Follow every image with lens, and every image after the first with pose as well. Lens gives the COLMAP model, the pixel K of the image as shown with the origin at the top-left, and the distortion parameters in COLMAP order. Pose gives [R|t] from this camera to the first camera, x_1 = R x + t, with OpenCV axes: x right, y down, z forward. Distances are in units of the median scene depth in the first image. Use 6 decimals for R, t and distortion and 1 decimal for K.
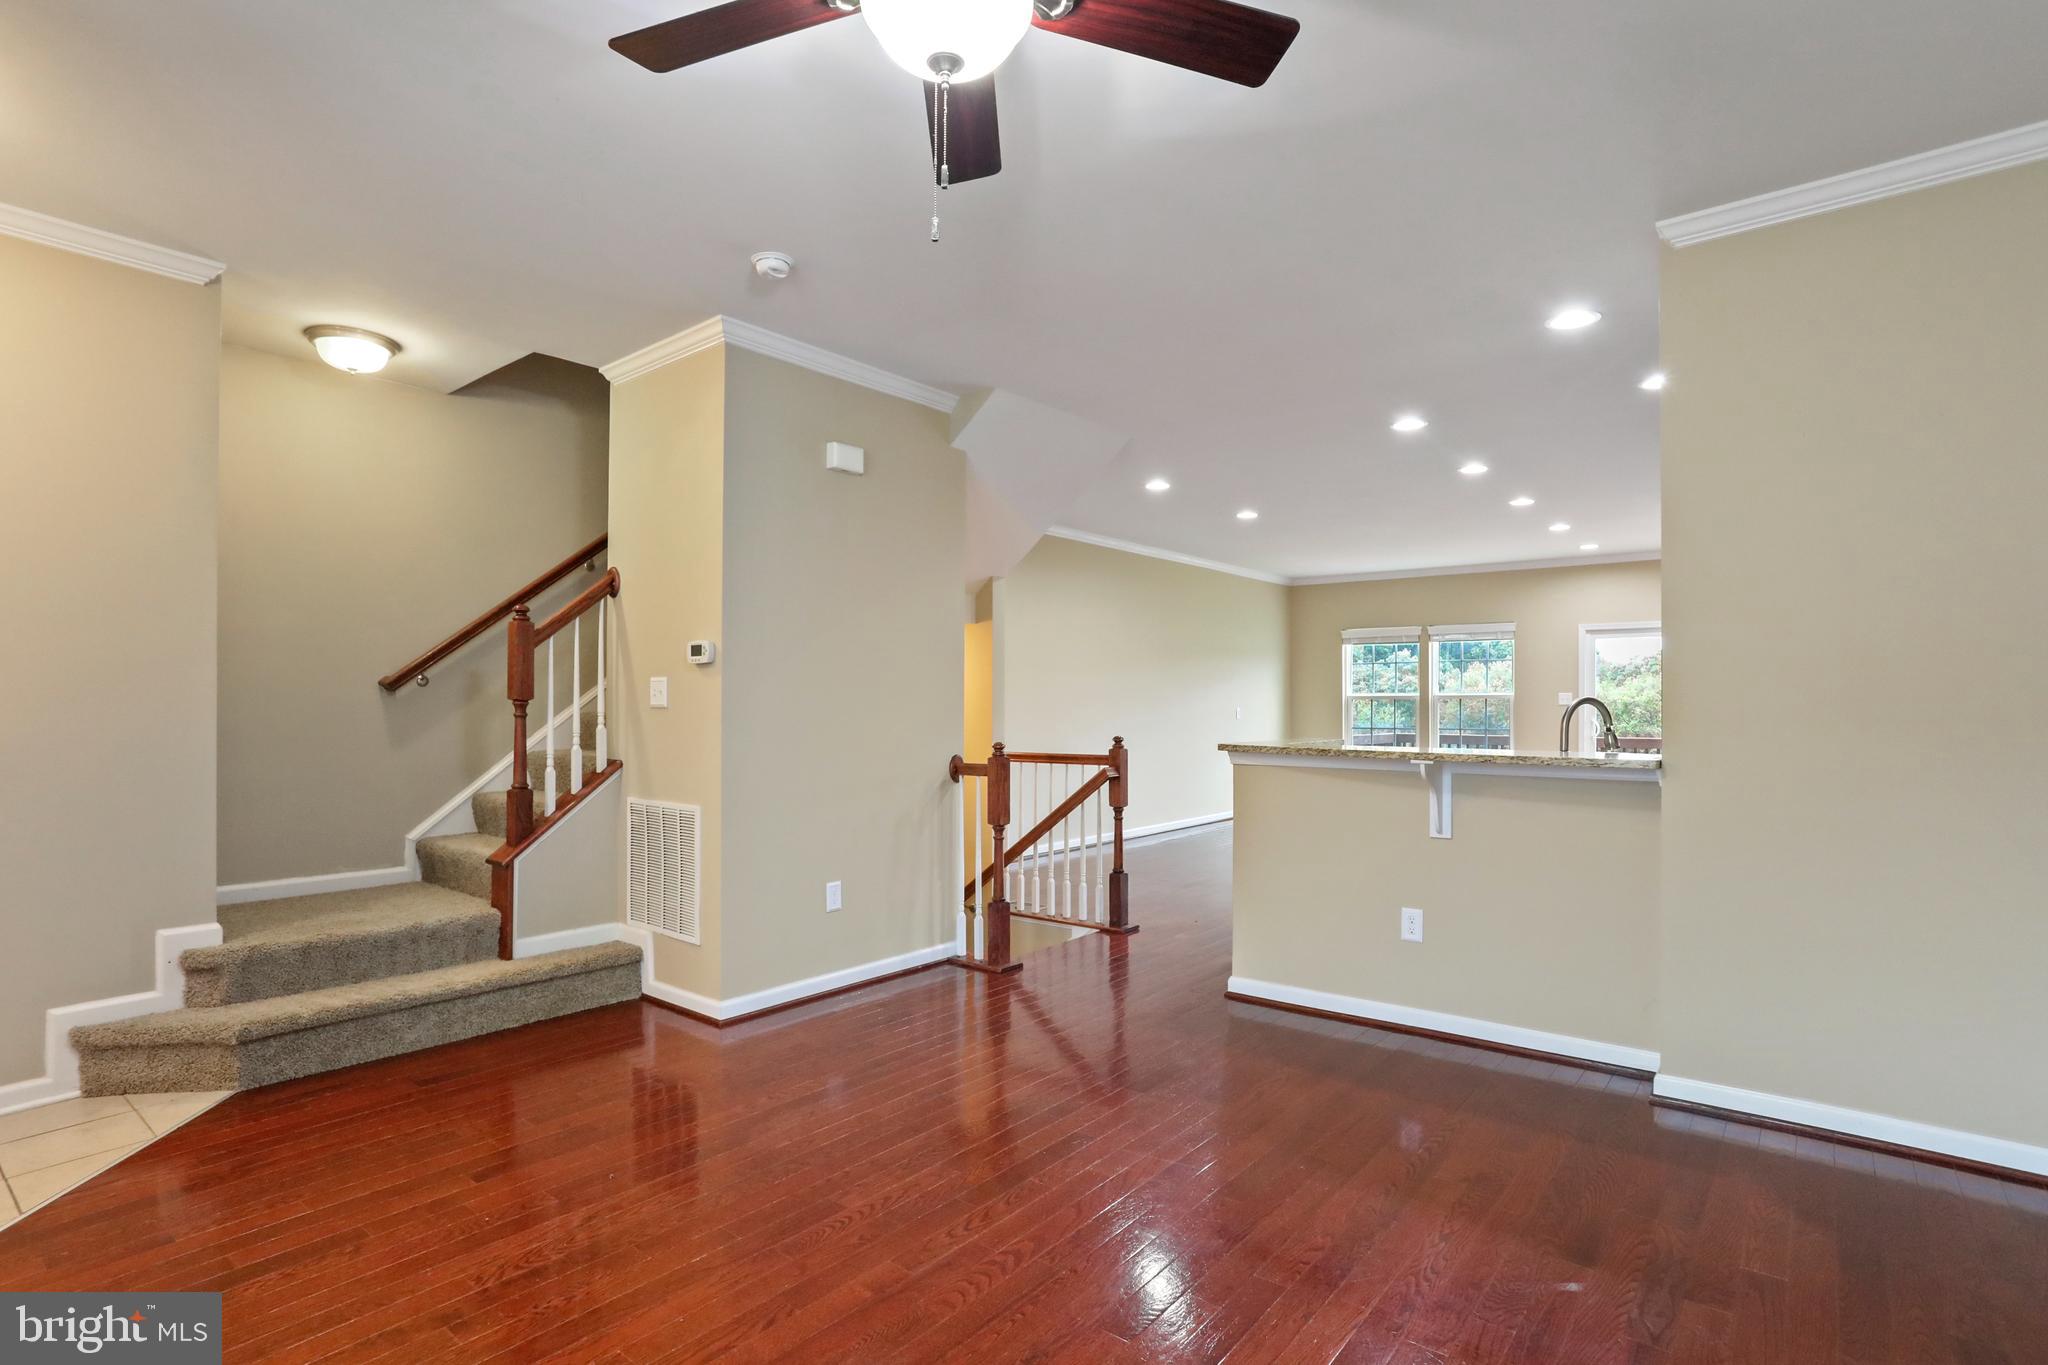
lens RADIAL K [[1000.1, 0, 1011.6], [0, 1000.1, 680.0], [0, 0, 1]] dist [-0.079858, 0.038419]
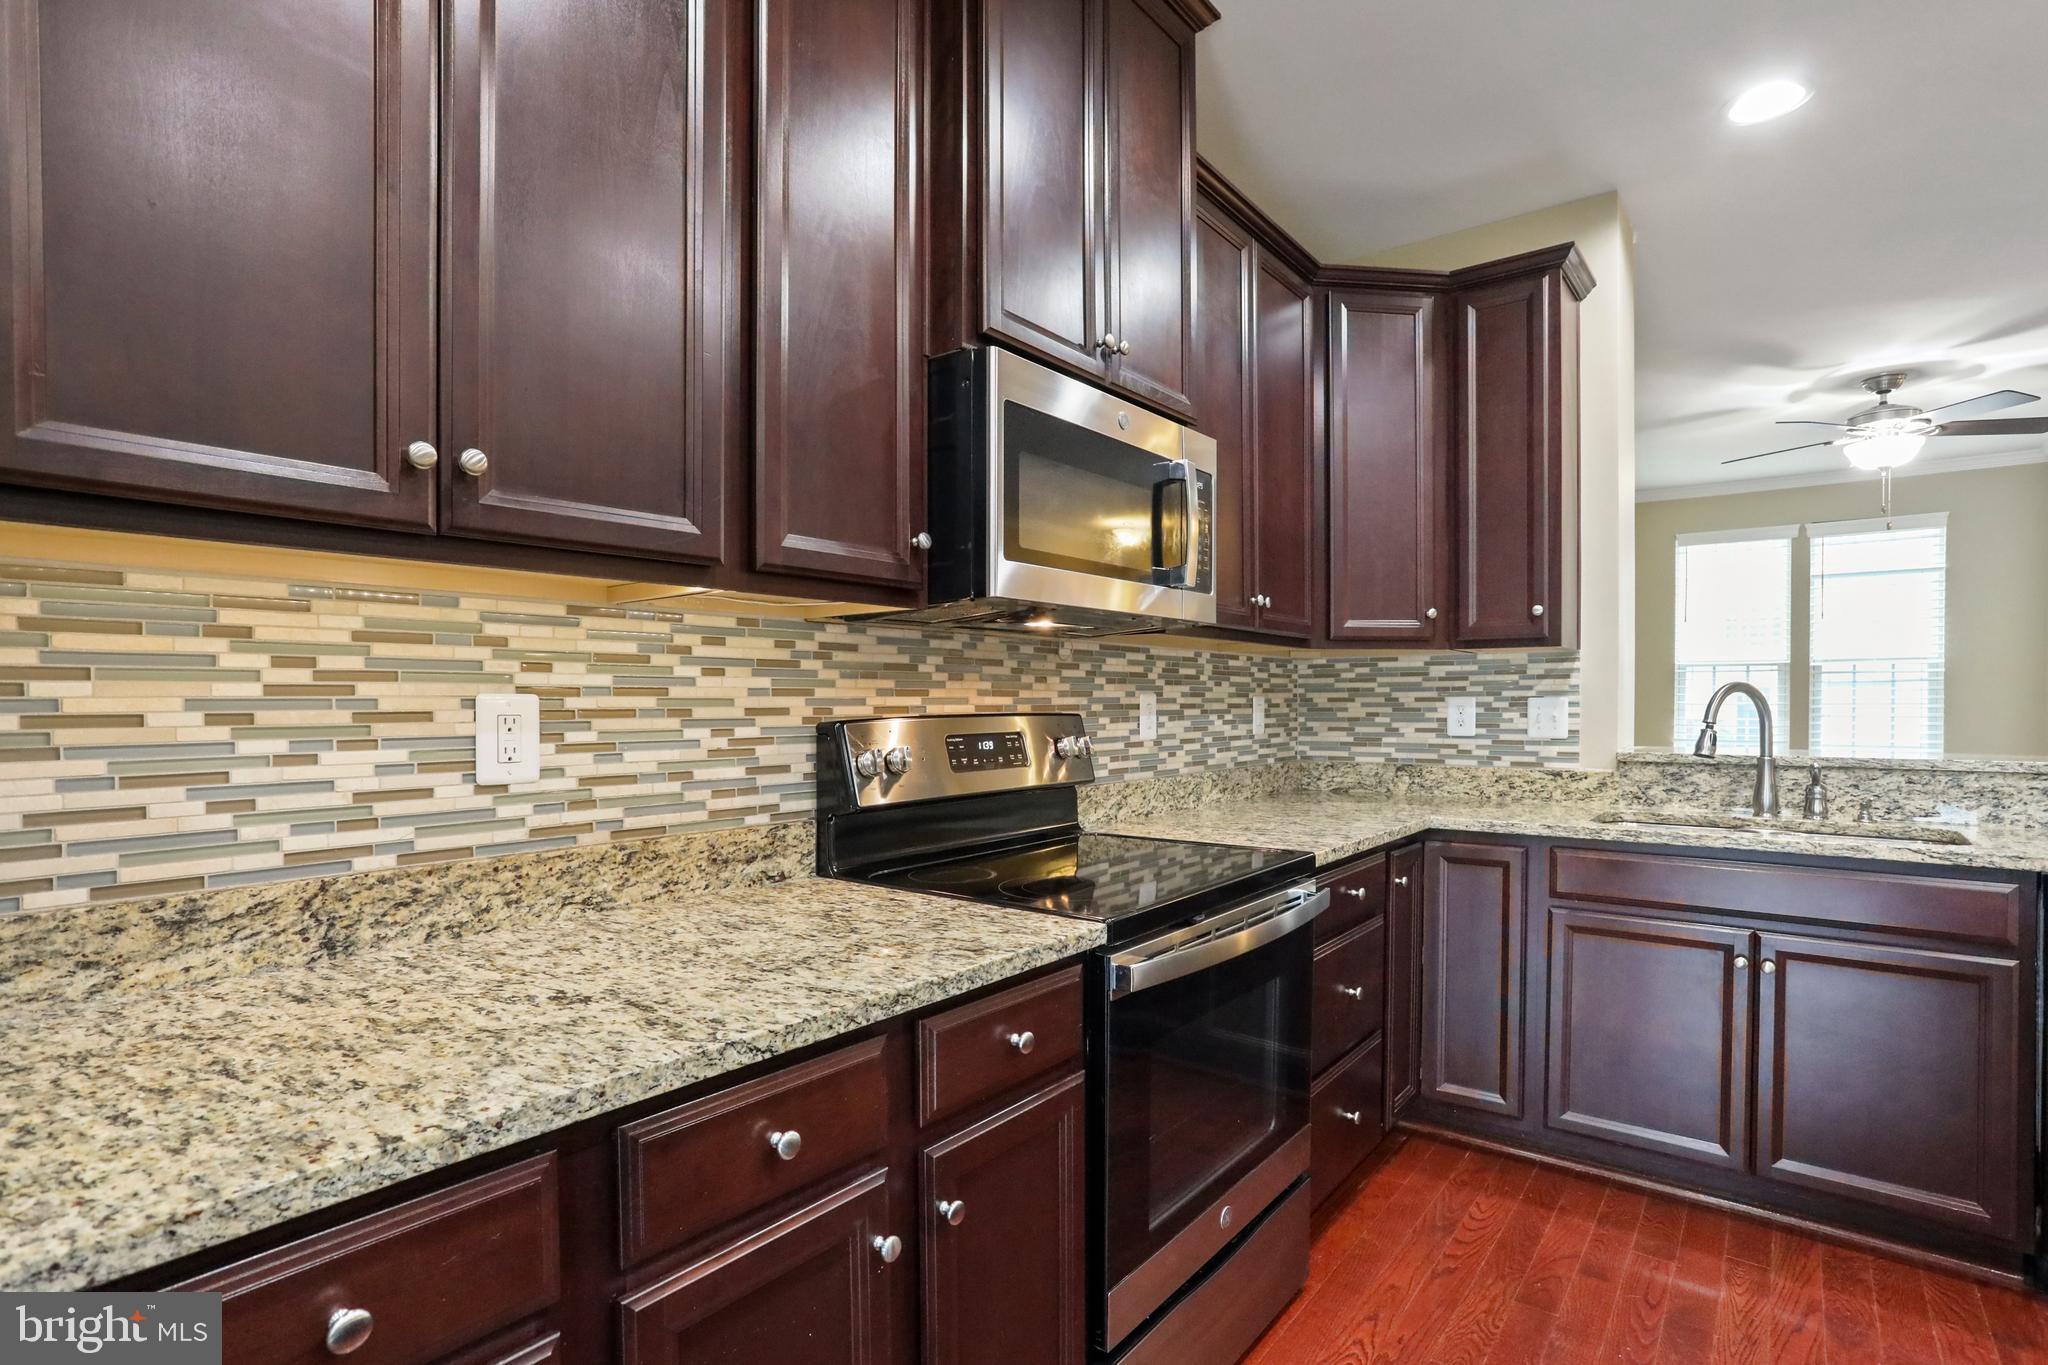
lens RADIAL K [[1005.6, 0, 1019.9], [0, 1005.6, 715.4], [0, 0, 1]] dist [-0.063352, 0.036141]
pose [[-0.999714, 0.004354, -0.023512, 1.031905], [0.004577, 0.999945, -0.009435, 0.042095], [0.023470, -0.009540, -0.999679, 1.543345]]
